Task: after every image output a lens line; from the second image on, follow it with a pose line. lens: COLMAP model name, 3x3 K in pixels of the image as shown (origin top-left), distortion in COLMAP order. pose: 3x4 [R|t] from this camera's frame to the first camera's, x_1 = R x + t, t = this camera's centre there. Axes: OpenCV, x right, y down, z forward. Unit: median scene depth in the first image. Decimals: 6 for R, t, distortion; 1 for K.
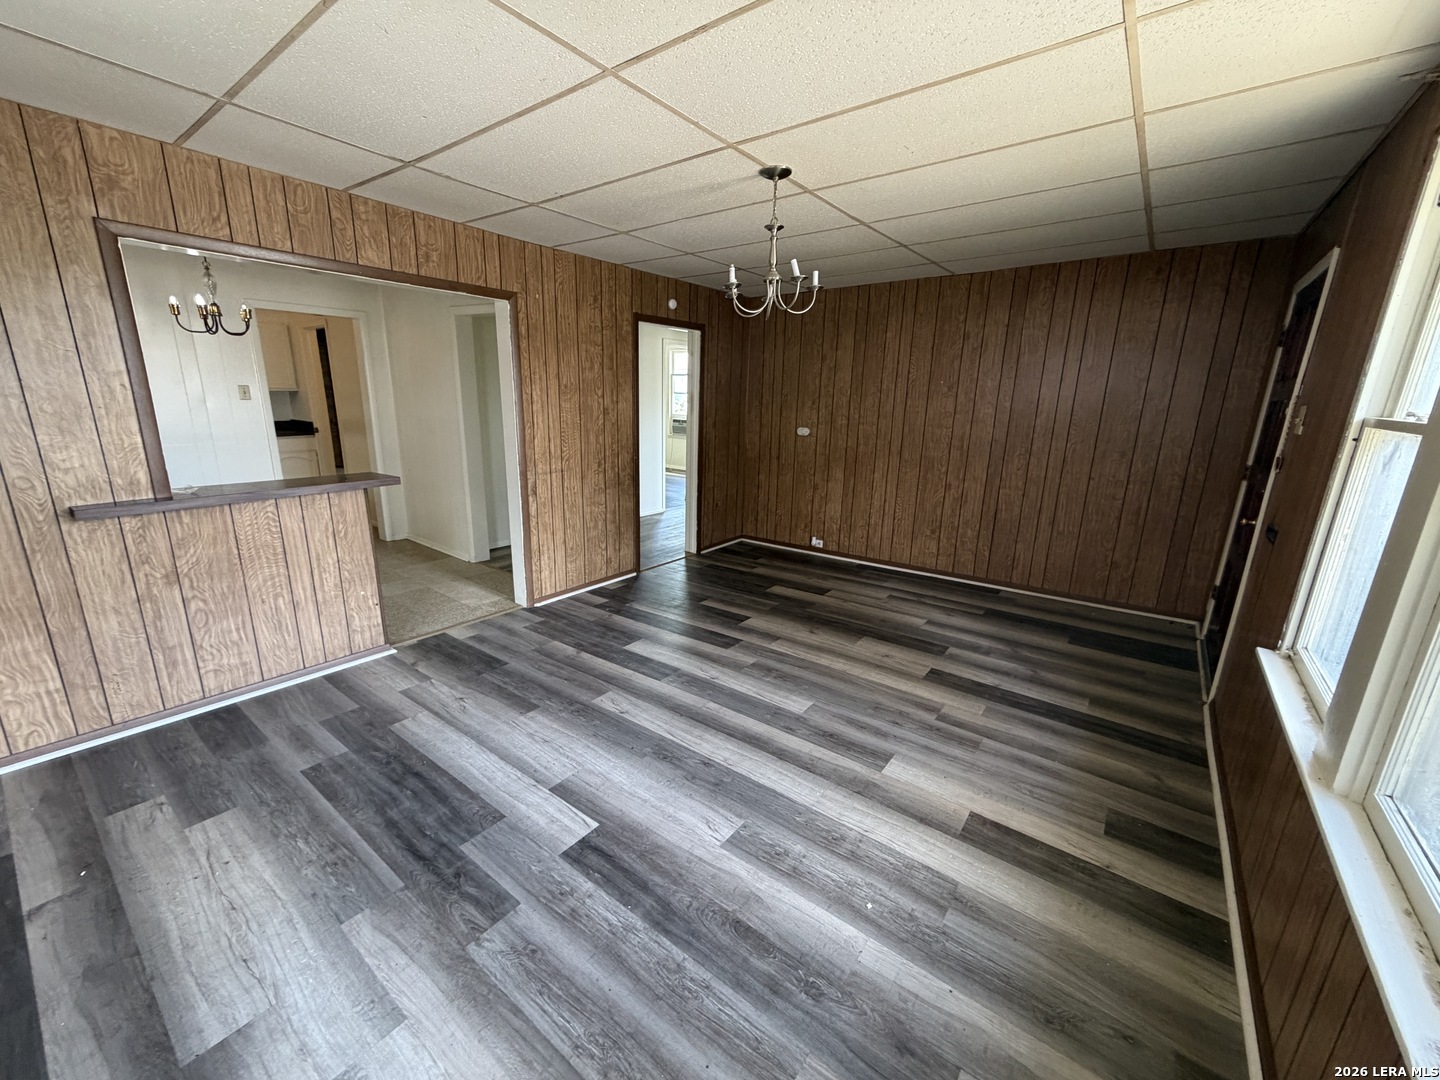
lens RADIAL K [[568.5, 0, 720.2], [0, 568.5, 541.3], [0, 0, 1]] dist [-0.003239, -0.000111]
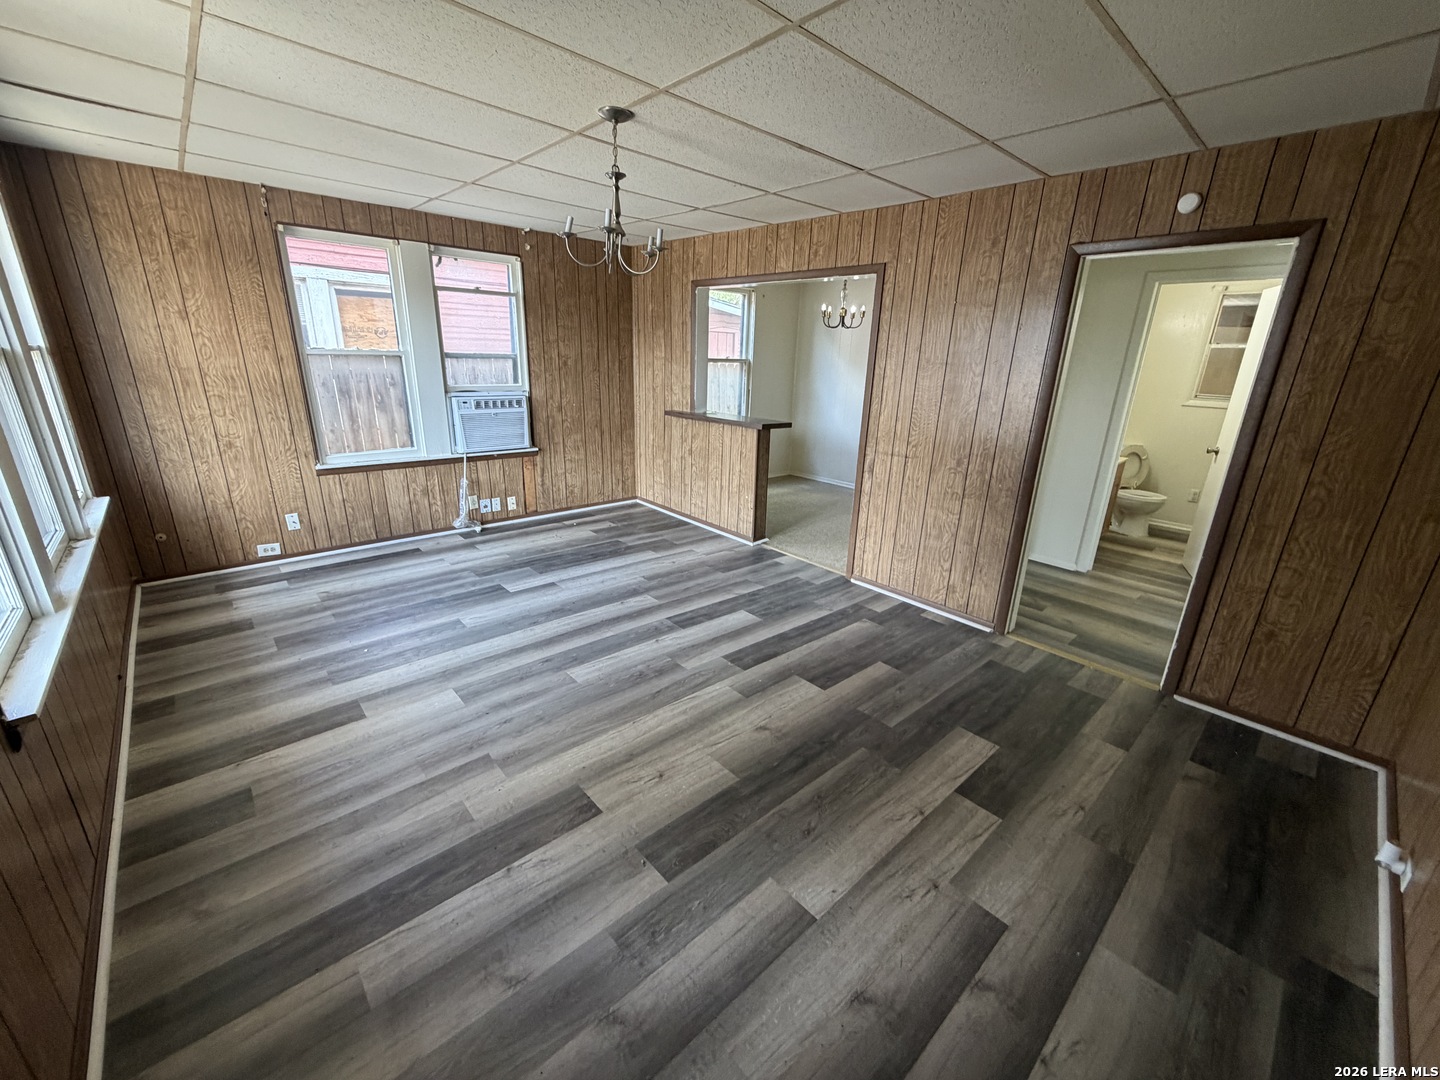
lens RADIAL K [[577.4, 0, 714.4], [0, 577.4, 540.9], [0, 0, 1]] dist [0.002772, 0.000478]
pose [[-0.189689, 0.277376, -0.941850, 0.869395], [-0.282316, 0.903347, 0.322895, -0.276228], [0.940381, 0.327149, -0.093047, 1.100828]]
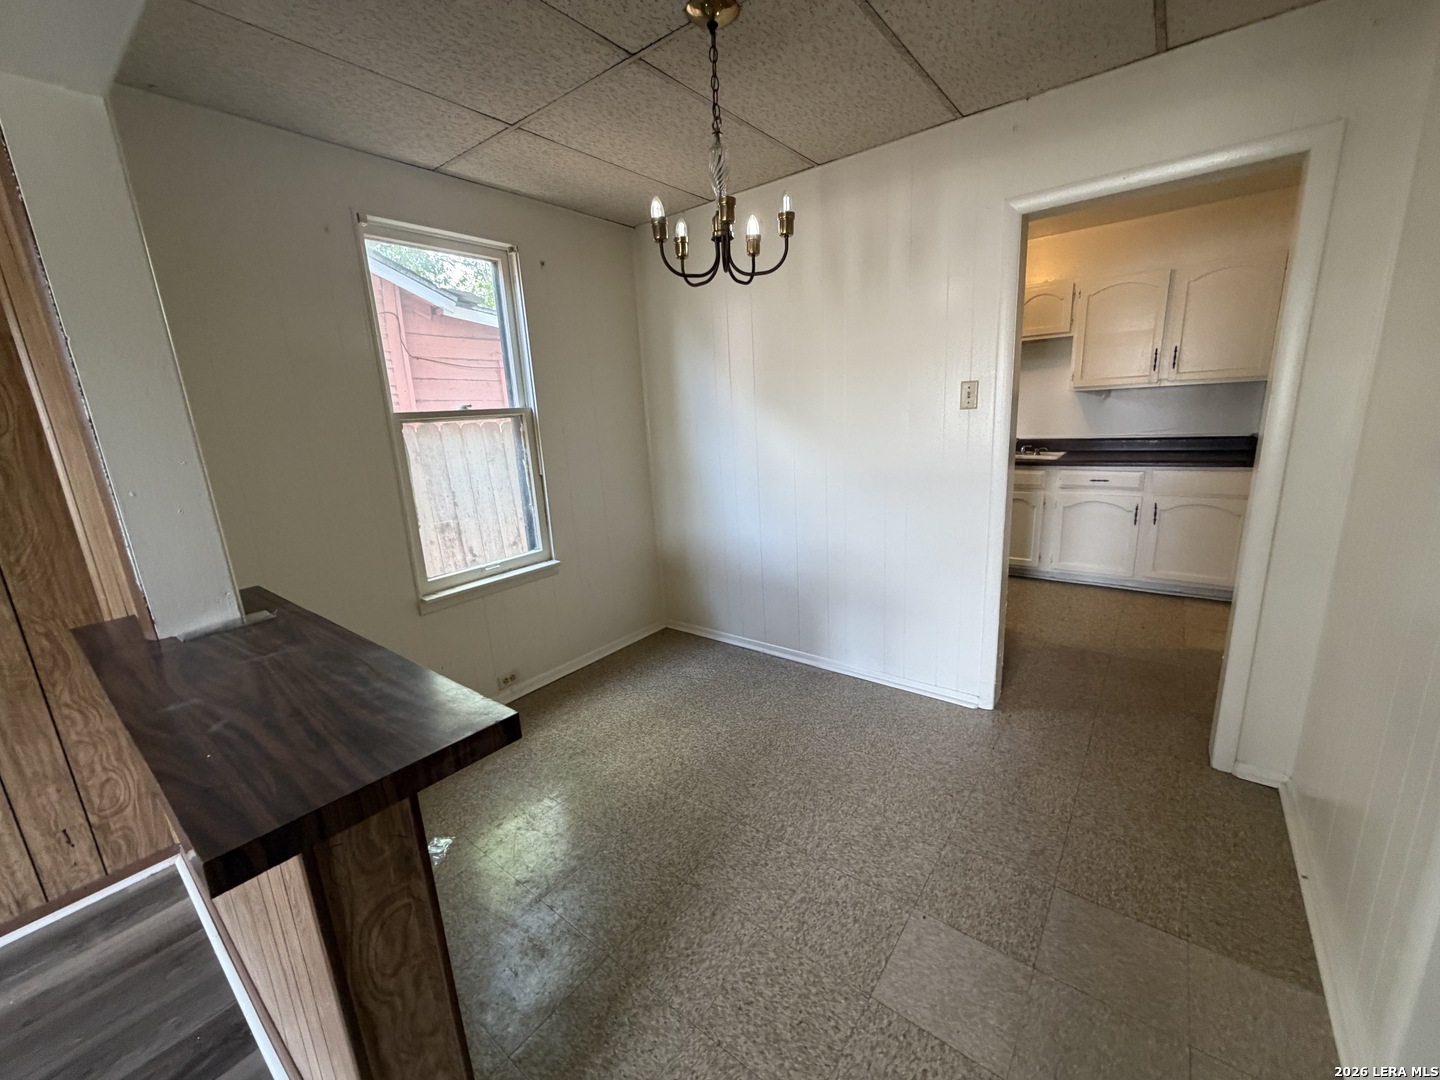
lens RADIAL K [[577.4, 0, 714.4], [0, 577.4, 540.9], [0, 0, 1]] dist [0.002772, 0.000478]
pose [[-0.026328, 0.206847, -0.978019, -0.406070], [-0.204360, 0.956582, 0.207815, -0.279280], [0.978542, 0.205340, 0.017086, 1.120140]]
